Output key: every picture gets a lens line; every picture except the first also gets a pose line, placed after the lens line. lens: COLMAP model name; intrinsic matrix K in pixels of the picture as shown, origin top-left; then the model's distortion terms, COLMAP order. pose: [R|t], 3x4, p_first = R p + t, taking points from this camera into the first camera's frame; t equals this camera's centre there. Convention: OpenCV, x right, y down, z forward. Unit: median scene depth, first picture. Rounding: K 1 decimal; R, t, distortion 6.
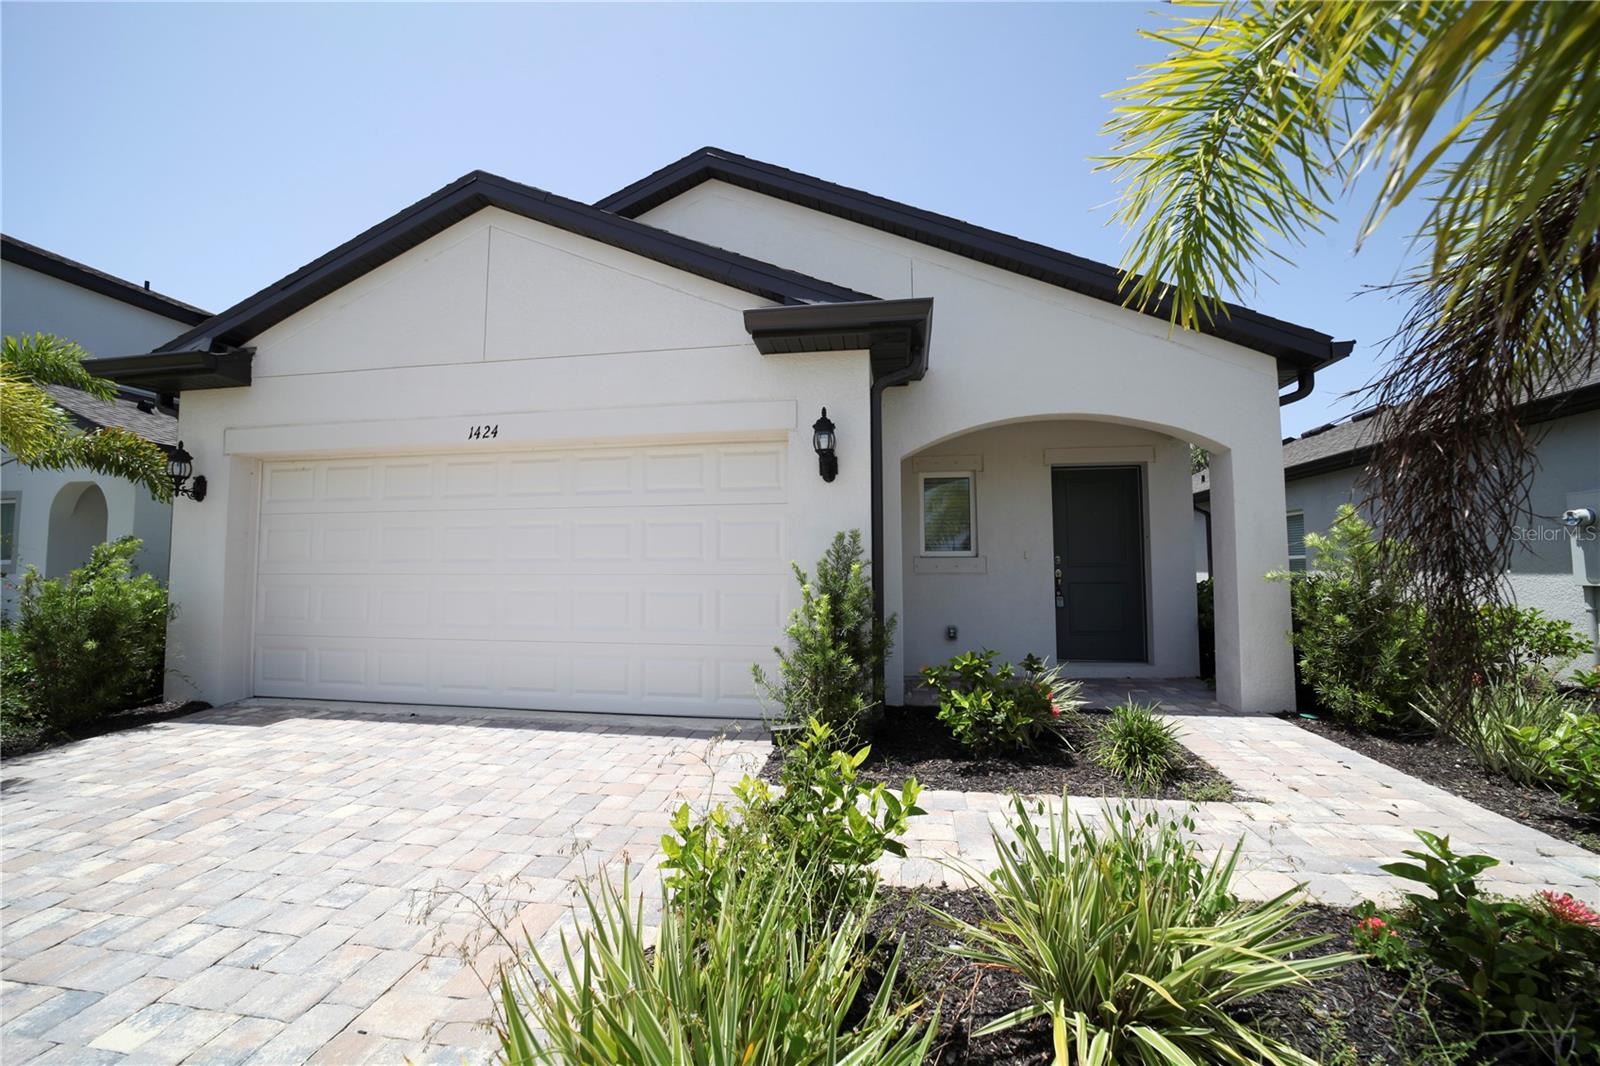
lens RADIAL K [[644.5, 0, 799.6], [0, 644.5, 535.9], [0, 0, 1]] dist [-0.037332, 0.010976]
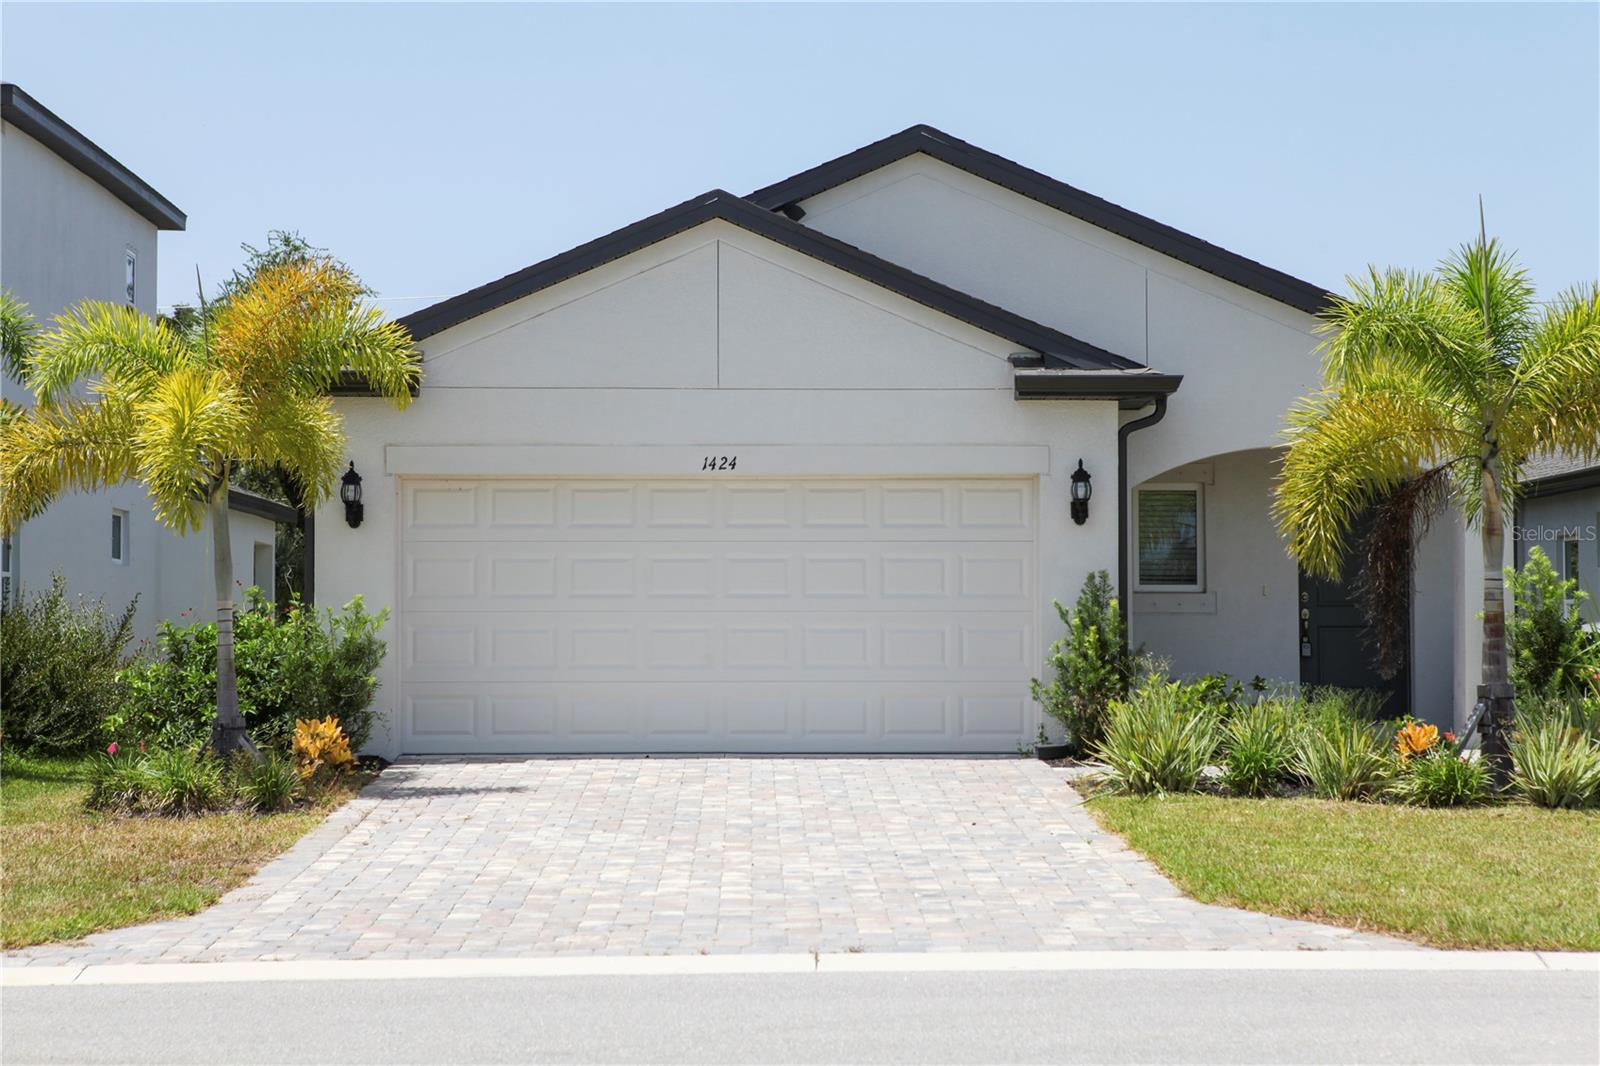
lens RADIAL K [[3235.6, 0, 800.0], [0, 3235.6, 533.0], [0, 0, 1]] dist [0.047007, 0.087143]
pose [[0.985342, 0.007713, 0.170414, -1.205412], [-0.011926, 0.999648, 0.023709, -0.174634], [-0.170171, -0.025394, 0.985087, -3.823860]]
